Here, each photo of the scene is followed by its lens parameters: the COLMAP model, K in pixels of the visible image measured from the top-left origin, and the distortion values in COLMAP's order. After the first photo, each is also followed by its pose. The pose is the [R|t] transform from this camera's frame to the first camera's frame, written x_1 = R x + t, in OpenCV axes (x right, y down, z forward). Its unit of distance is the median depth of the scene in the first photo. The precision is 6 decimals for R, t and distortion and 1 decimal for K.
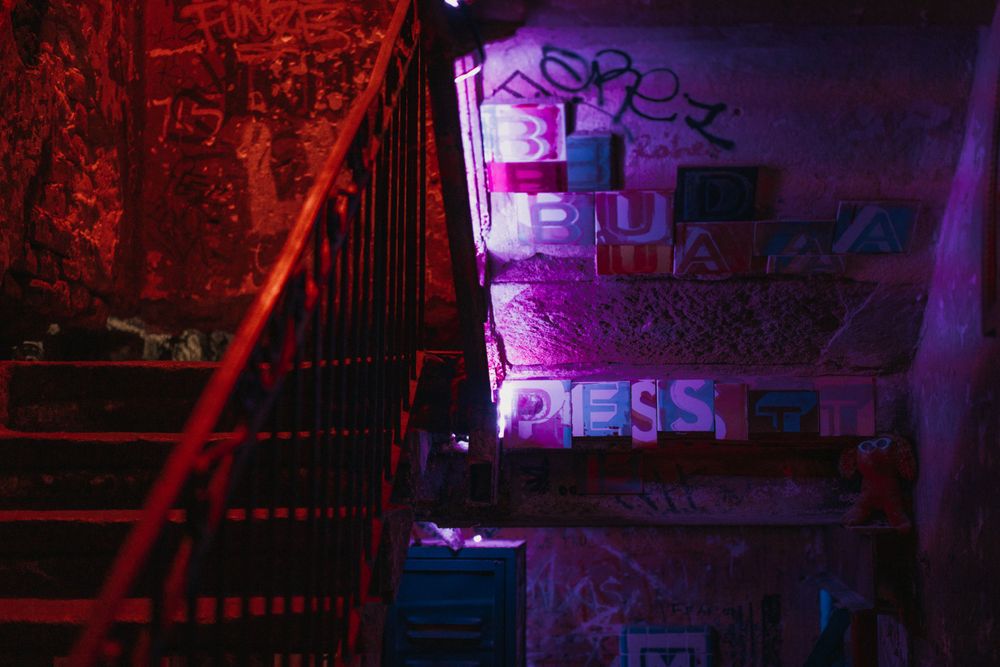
lens RADIAL K [[1578.5, 0, 499.7], [0, 1578.5, 333.6], [0, 0, 1]] dist [0.042507, 0.000000]
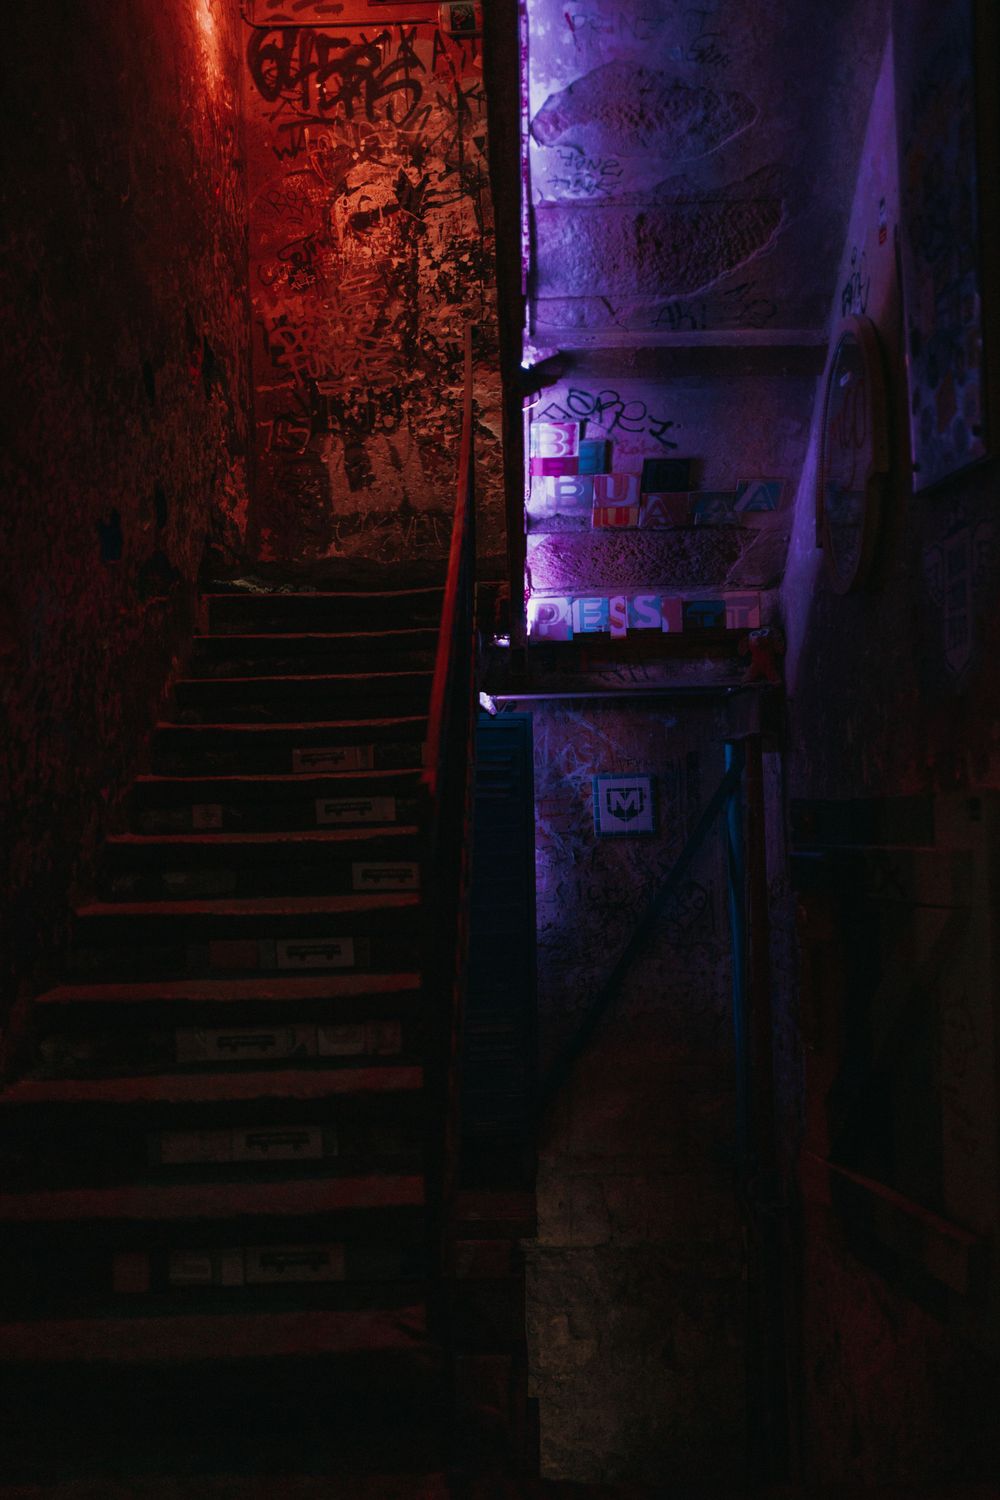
lens RADIAL K [[1493.1, 0, 502.5], [0, 1493.1, 749.9], [0, 0, 1]] dist [0.003291, 0.000000]
pose [[0.997852, -0.024458, 0.060766, -0.119976], [0.019941, 0.997070, 0.073853, 0.070174], [-0.062394, -0.072483, 0.995416, -0.507207]]
